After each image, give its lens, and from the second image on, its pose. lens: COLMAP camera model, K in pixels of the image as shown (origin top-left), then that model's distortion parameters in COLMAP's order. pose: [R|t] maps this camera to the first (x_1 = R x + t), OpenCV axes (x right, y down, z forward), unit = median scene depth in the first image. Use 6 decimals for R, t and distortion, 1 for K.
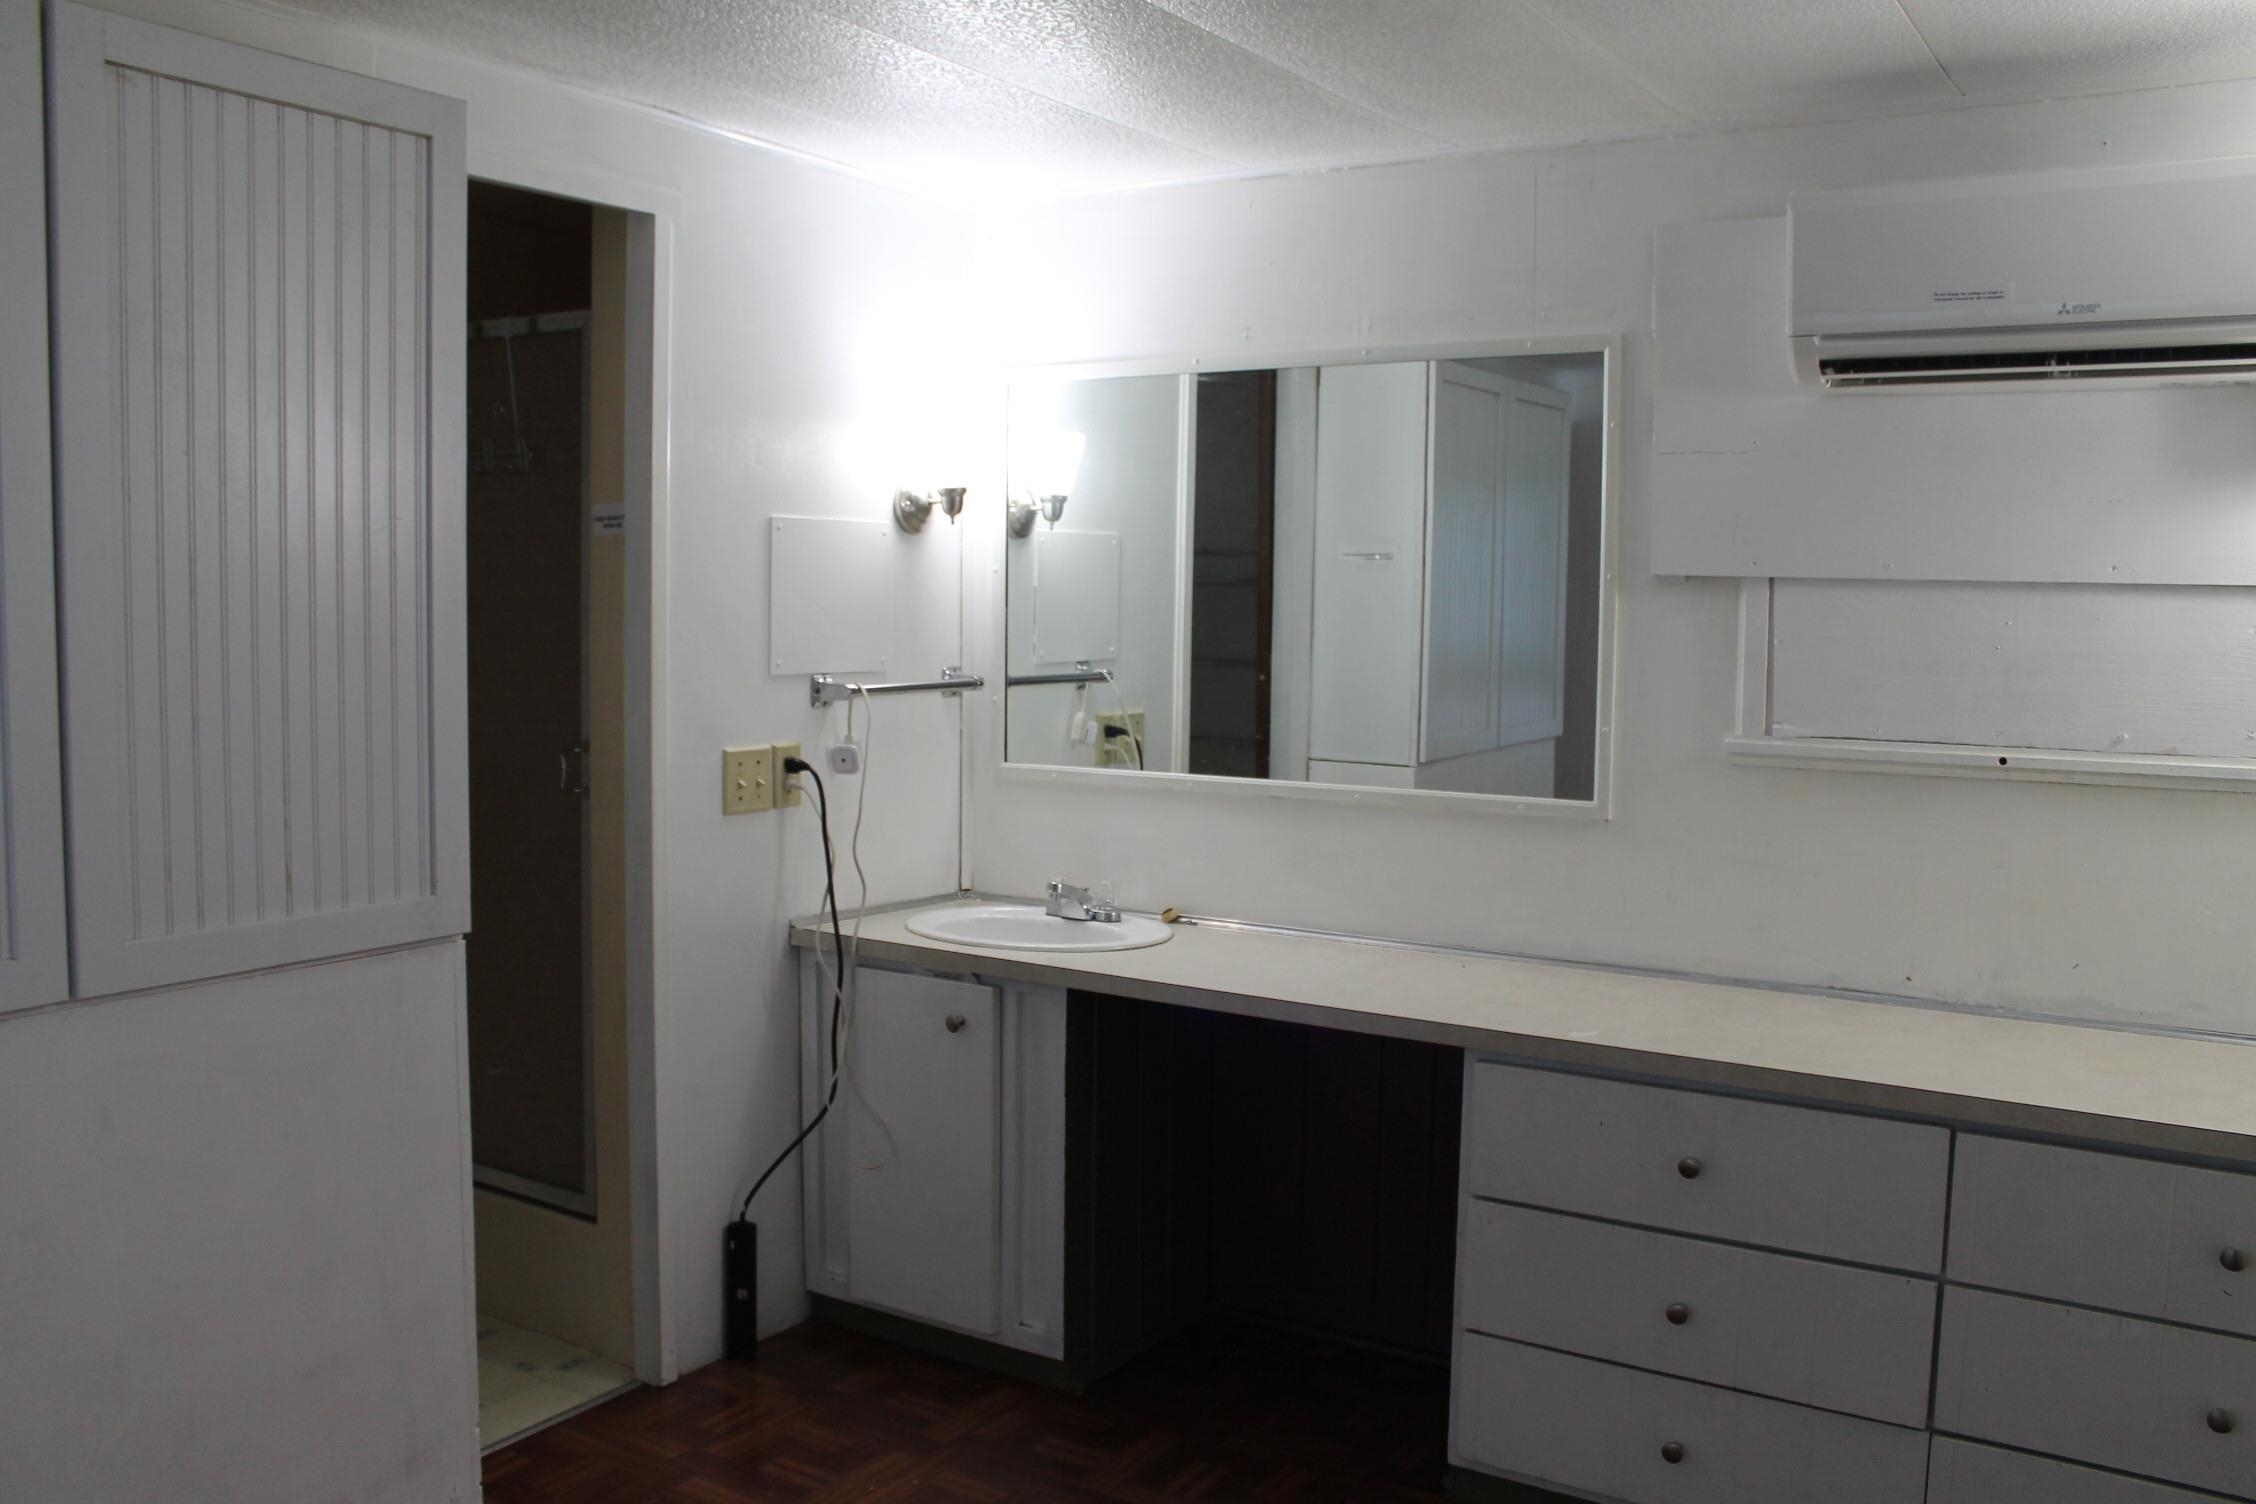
lens RADIAL K [[1950.6, 0, 1128.0], [0, 1950.6, 752.0], [0, 0, 1]] dist [-0.151369, 0.133734]
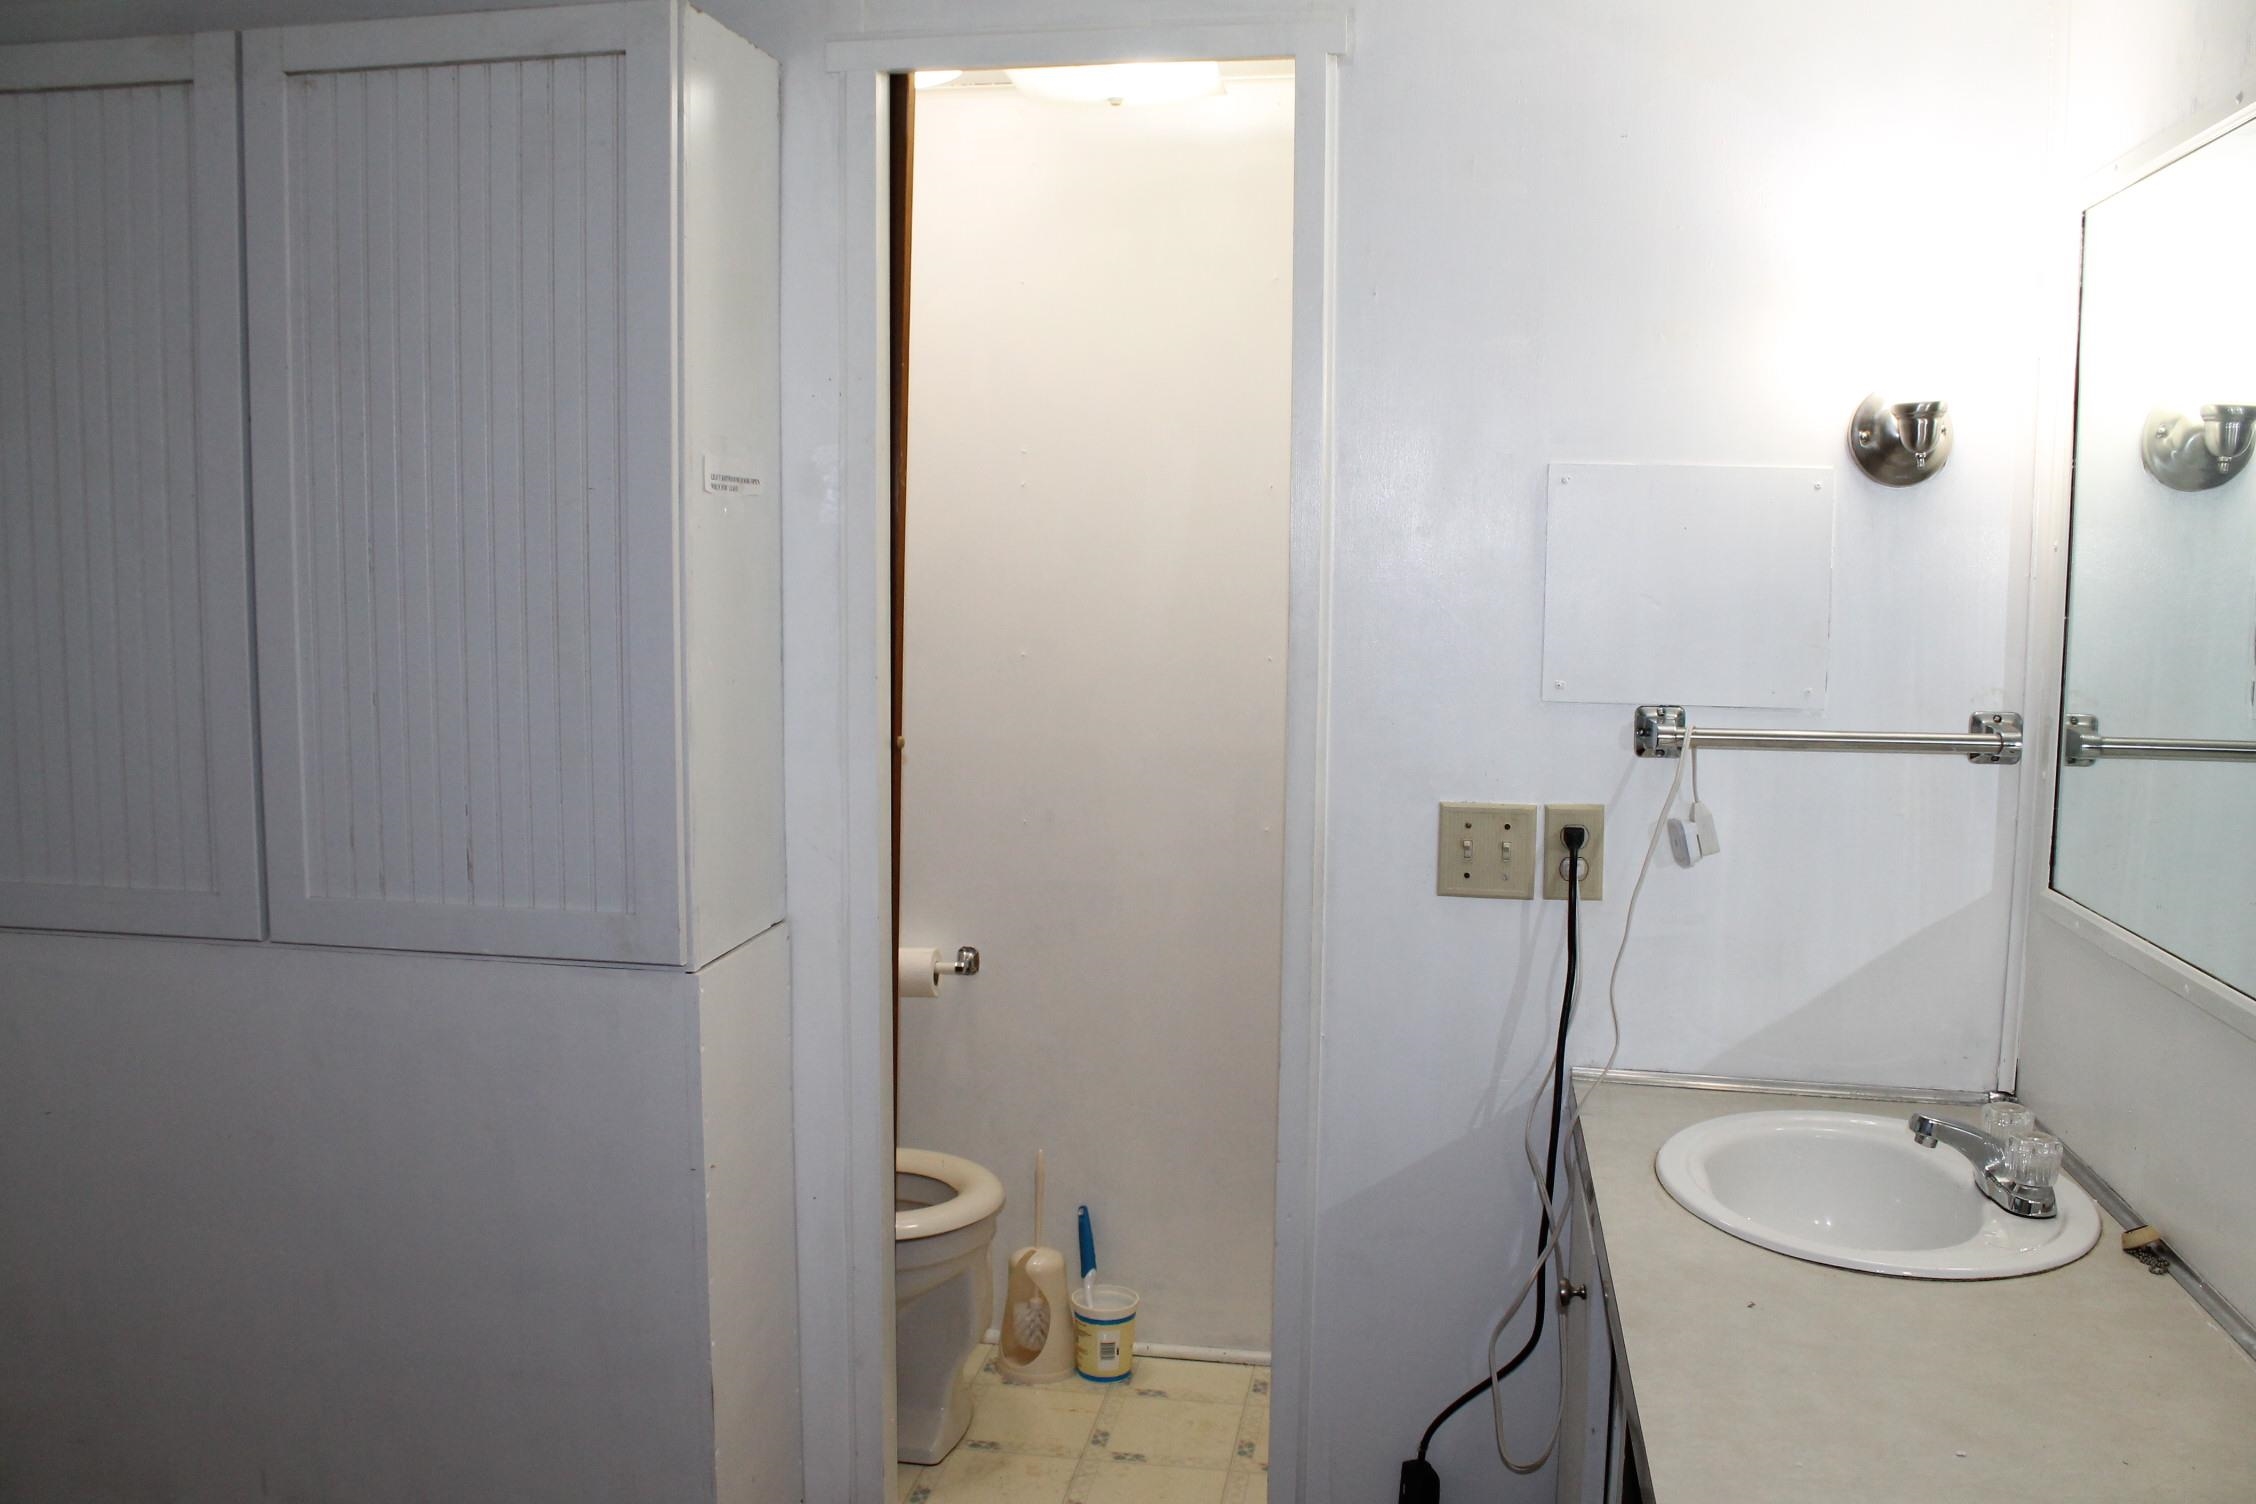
lens RADIAL K [[1950.6, 0, 1128.0], [0, 1950.6, 752.0], [0, 0, 1]] dist [-0.151369, 0.133734]
pose [[0.375743, 0.082565, -0.923039, 0.387164], [-0.081306, 0.995120, 0.055915, -0.048117], [0.923150, 0.054039, 0.380622, 0.619494]]
